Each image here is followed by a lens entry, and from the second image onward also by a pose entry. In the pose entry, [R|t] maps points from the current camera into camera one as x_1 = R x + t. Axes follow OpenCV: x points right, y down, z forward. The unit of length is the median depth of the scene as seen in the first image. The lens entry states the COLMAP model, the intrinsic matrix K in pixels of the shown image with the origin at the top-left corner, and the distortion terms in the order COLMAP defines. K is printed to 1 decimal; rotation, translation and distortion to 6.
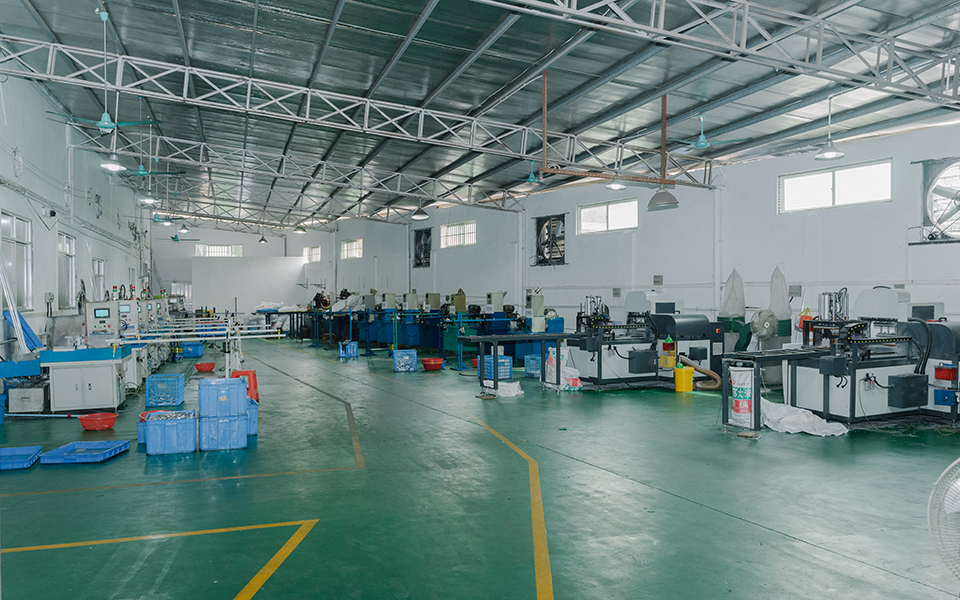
lens RADIAL K [[789.0, 0, 480.0], [0, 789.0, 300.0], [0, 0, 1]] dist [0.007249, -0.002071]
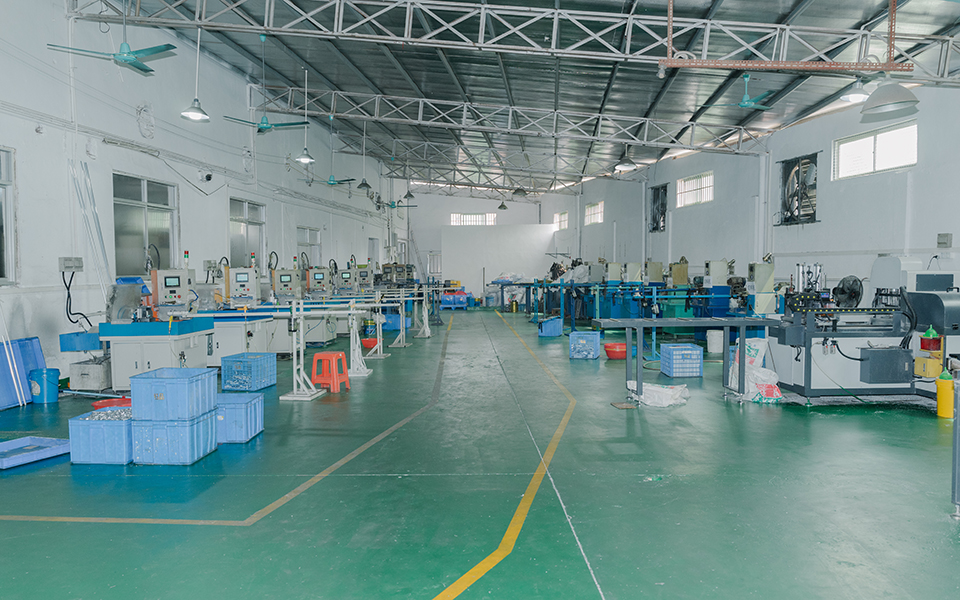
lens RADIAL K [[789.0, 0, 480.0], [0, 789.0, 300.0], [0, 0, 1]] dist [0.007249, -0.002071]
pose [[0.916962, 0.018822, -0.398530, 0.122839], [-0.004682, 0.999325, 0.036426, 0.002018], [0.398947, -0.031535, 0.916431, 0.213179]]
